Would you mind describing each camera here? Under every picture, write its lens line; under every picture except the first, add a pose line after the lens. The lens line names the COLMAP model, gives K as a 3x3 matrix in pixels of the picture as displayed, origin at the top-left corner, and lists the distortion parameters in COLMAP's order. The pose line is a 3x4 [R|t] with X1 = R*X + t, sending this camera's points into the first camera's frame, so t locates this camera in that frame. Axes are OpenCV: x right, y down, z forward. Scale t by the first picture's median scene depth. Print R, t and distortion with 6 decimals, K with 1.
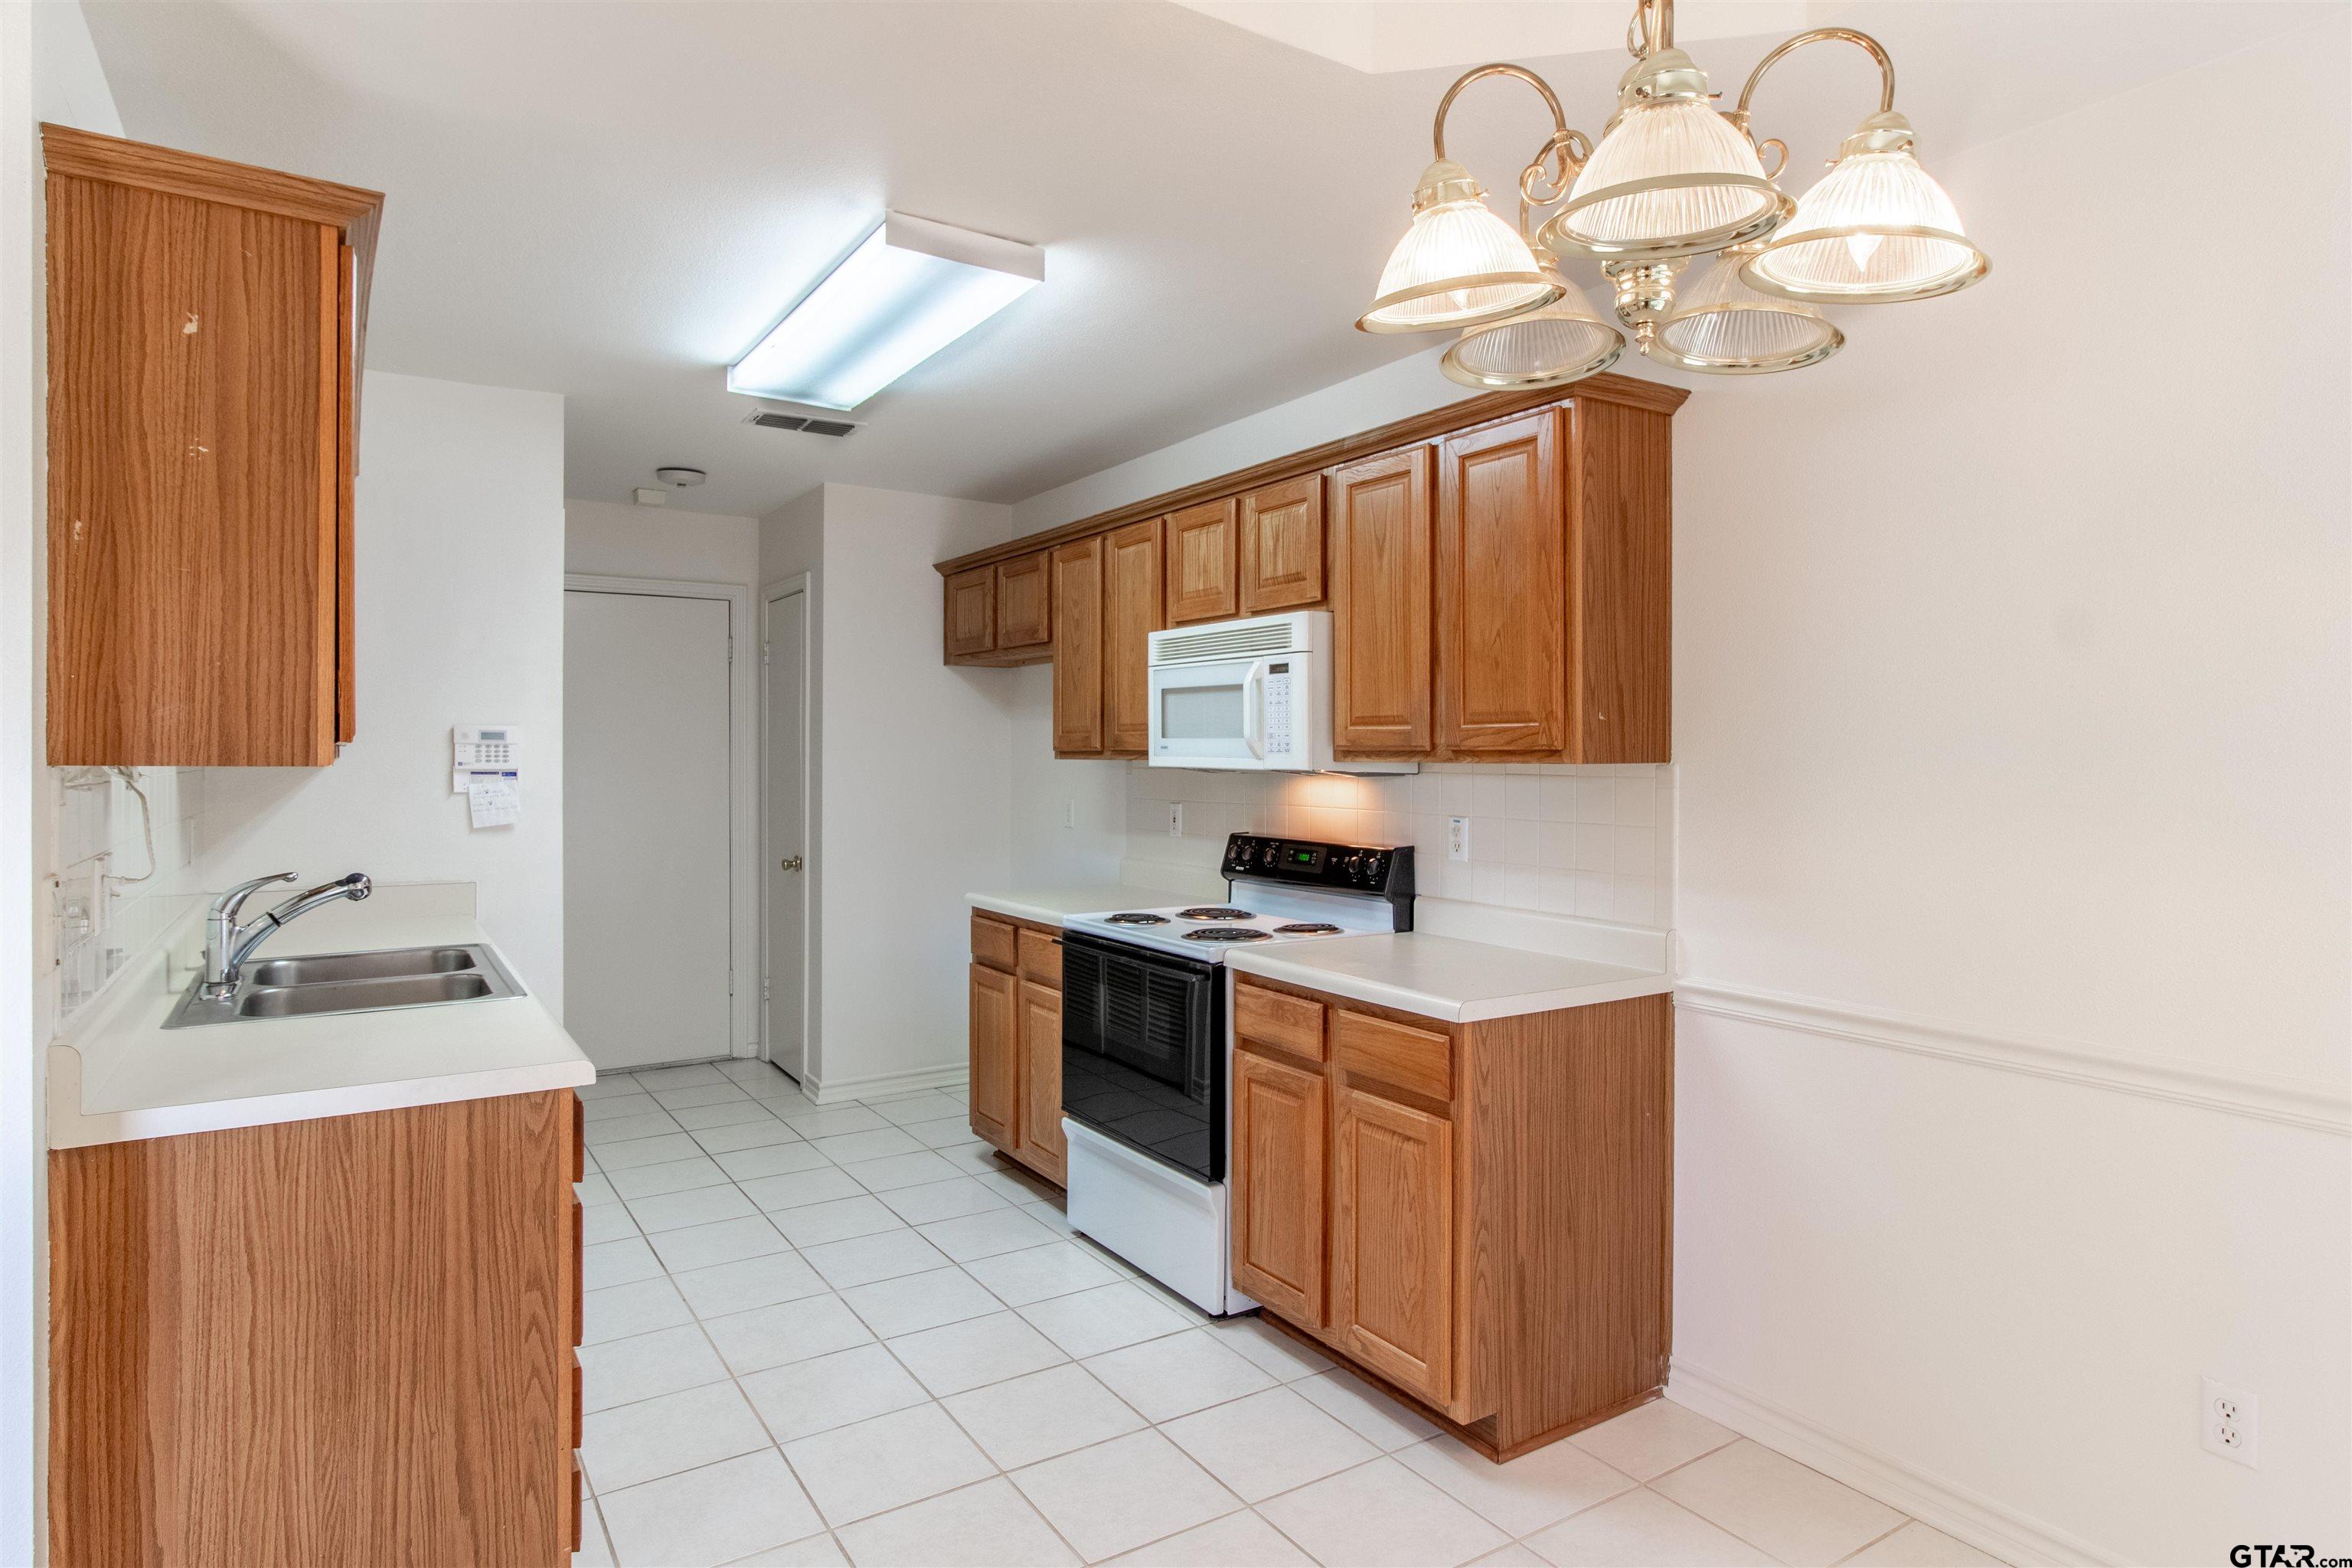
lens RADIAL K [[1319.6, 0, 1178.2], [0, 1319.6, 761.1], [0, 0, 1]] dist [-0.001279, 0.001456]
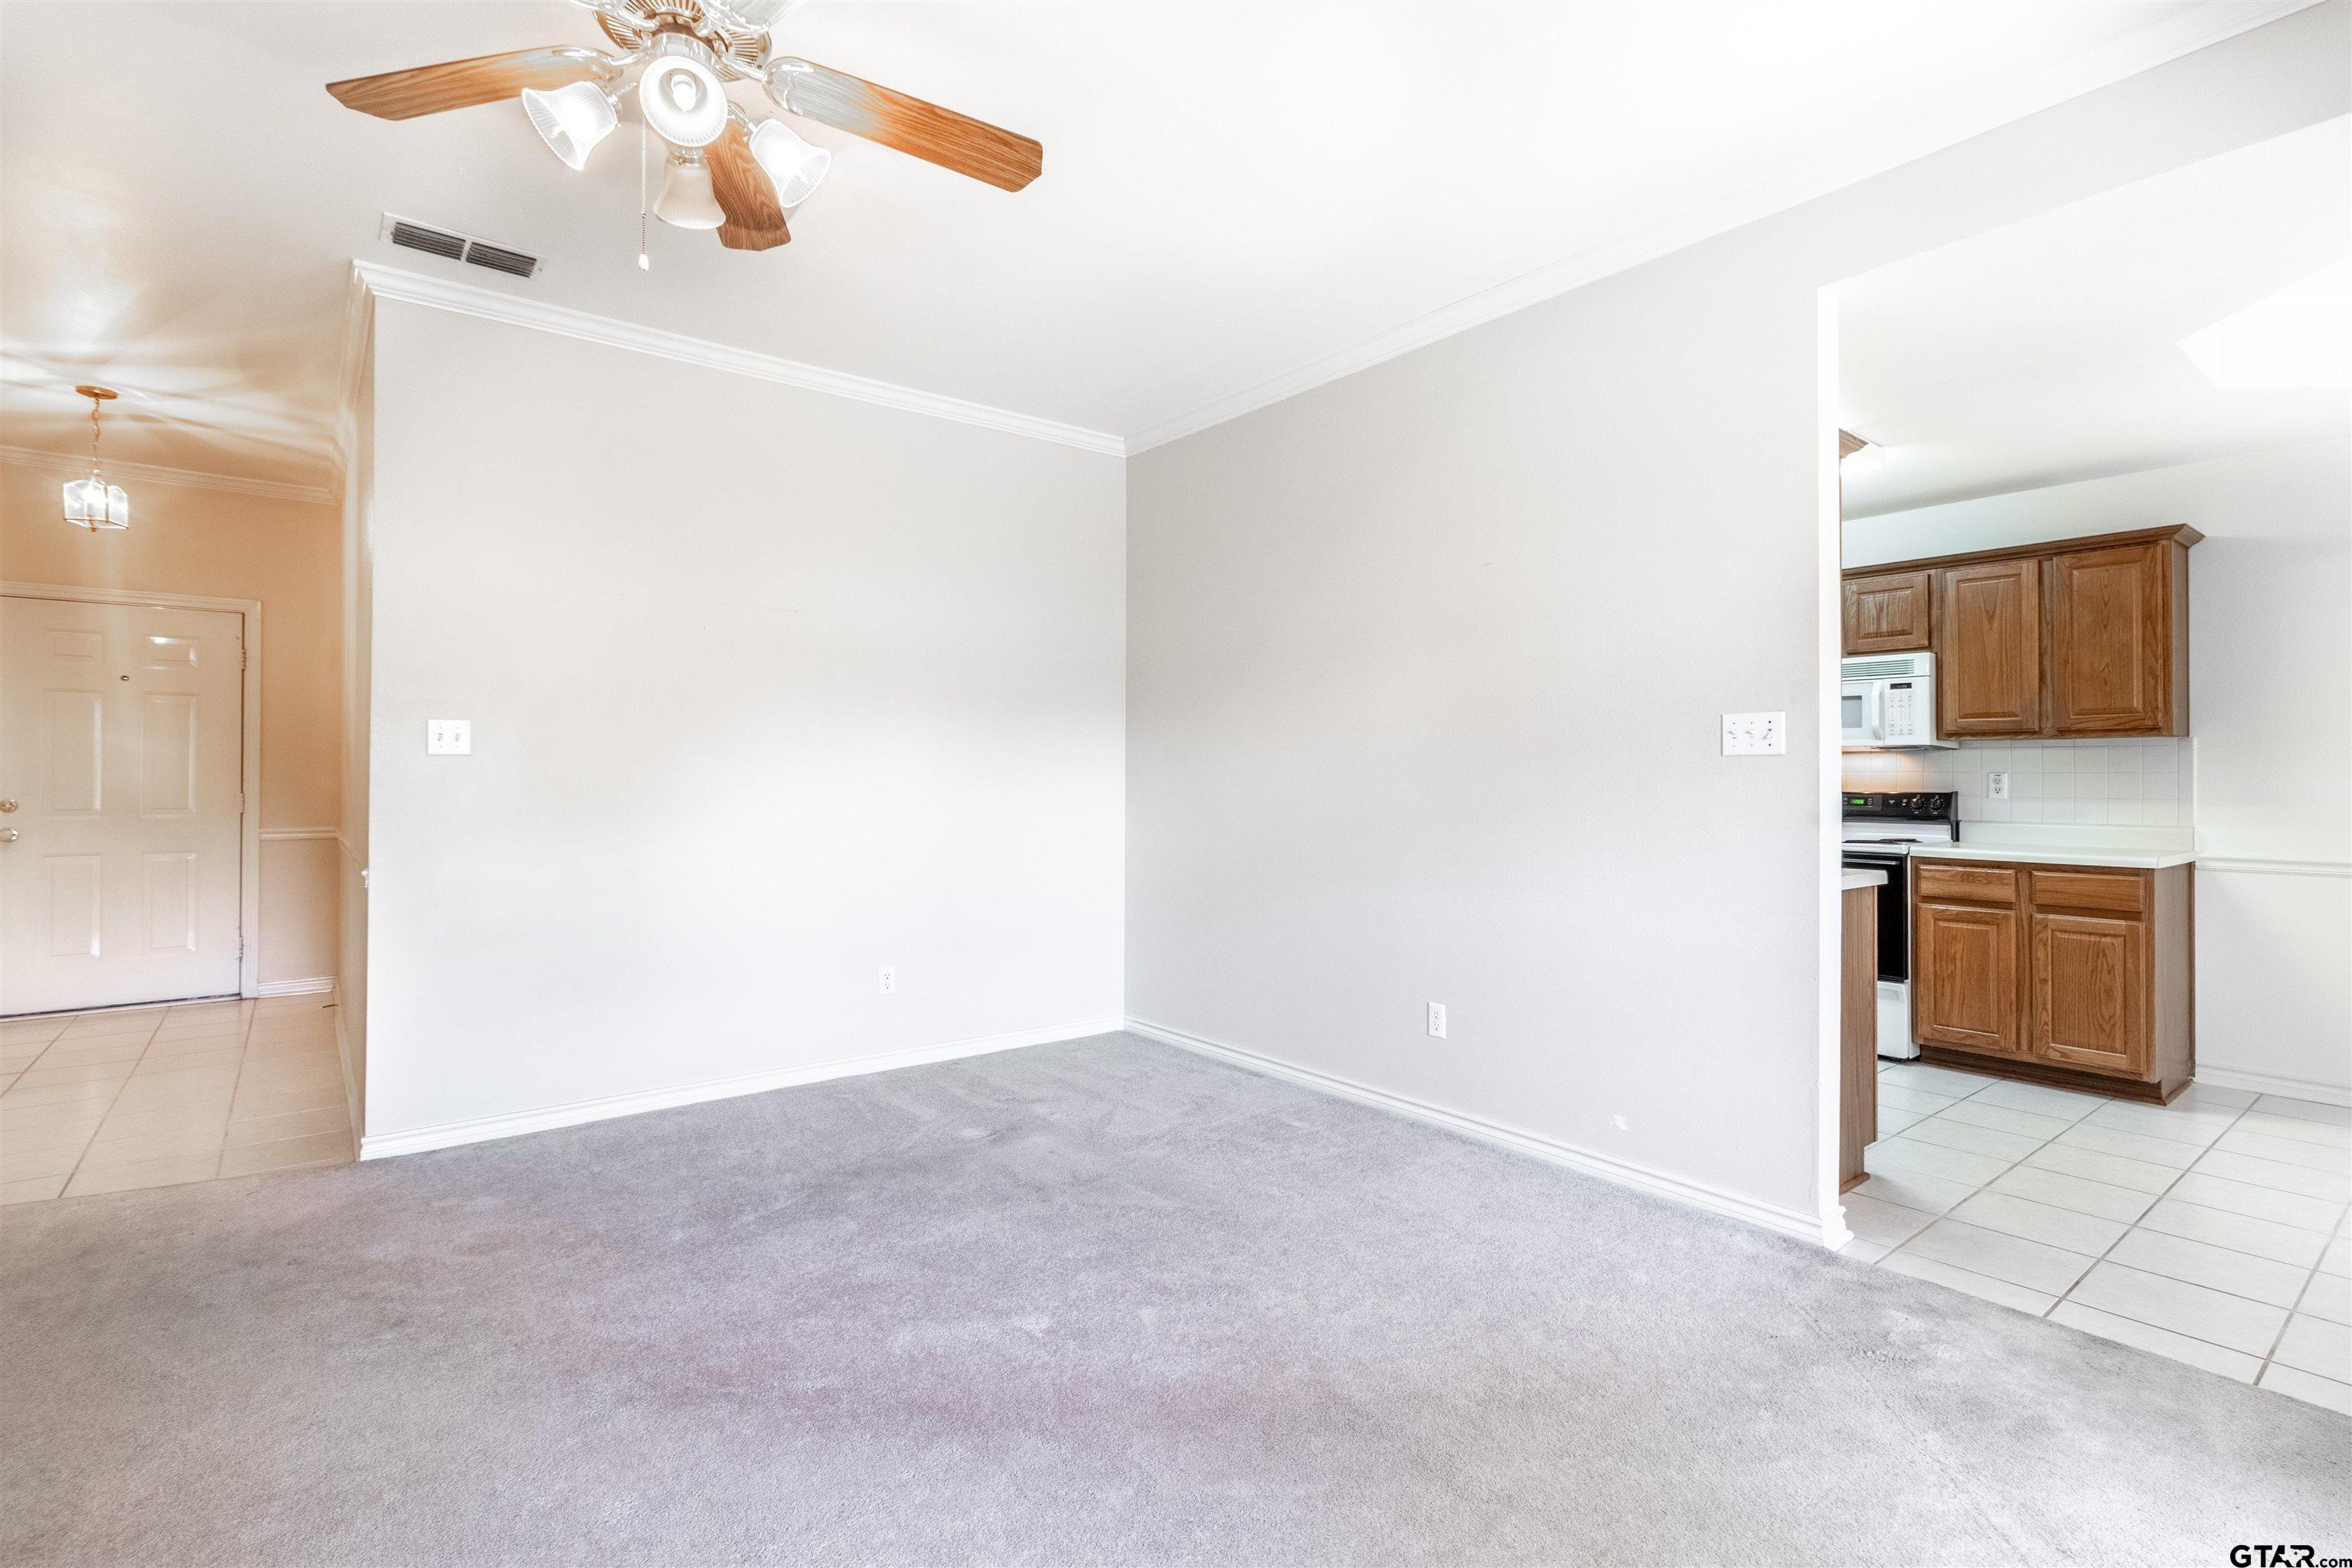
lens RADIAL K [[1129.3, 0, 1173.4], [0, 1129.3, 765.2], [0, 0, 1]] dist [0.004437, 0.000156]
pose [[0.994514, -0.002029, 0.104587, -1.130951], [0.003589, 0.999885, -0.014735, 0.056417], [-0.104545, 0.015029, 0.994407, -0.396397]]
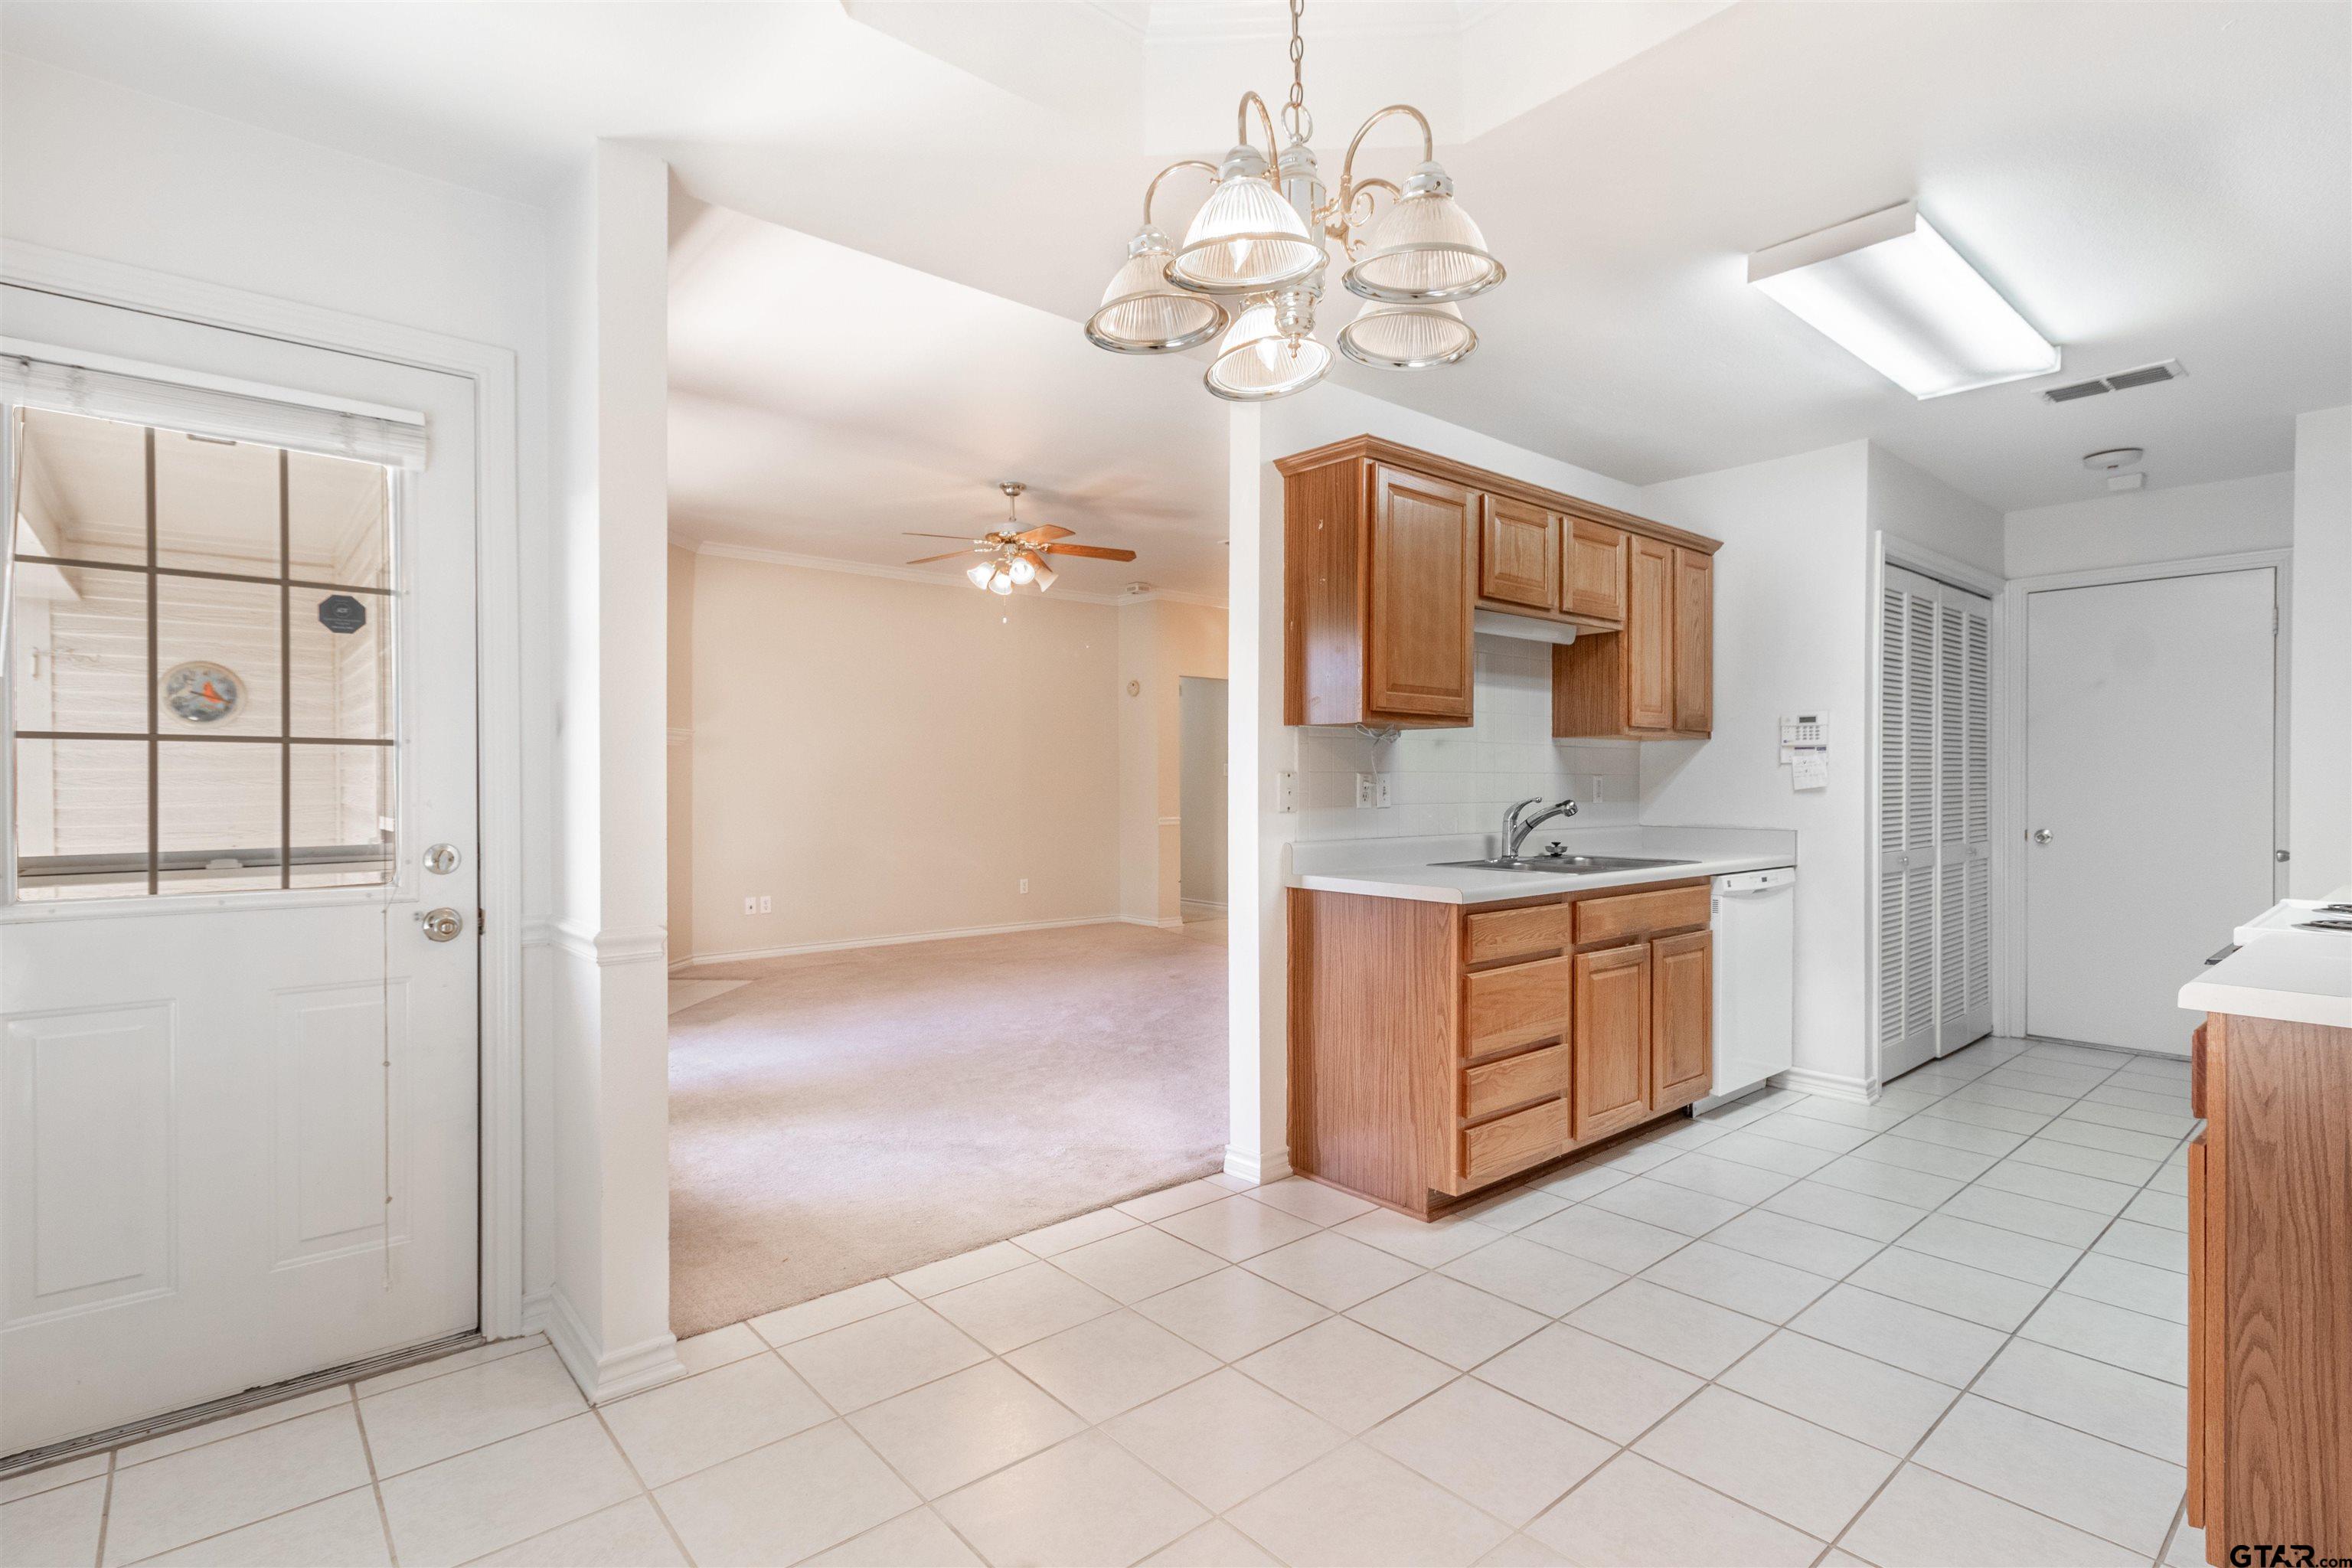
lens RADIAL K [[1129.3, 0, 1170.4], [0, 1129.3, 787.7], [0, 0, 1]] dist [0.004437, 0.000156]
pose [[0.146339, 0.006938, -0.989210, 0.625481], [-0.005157, 0.999967, 0.006251, 0.056604], [0.989221, 0.004187, 0.146370, 0.270282]]
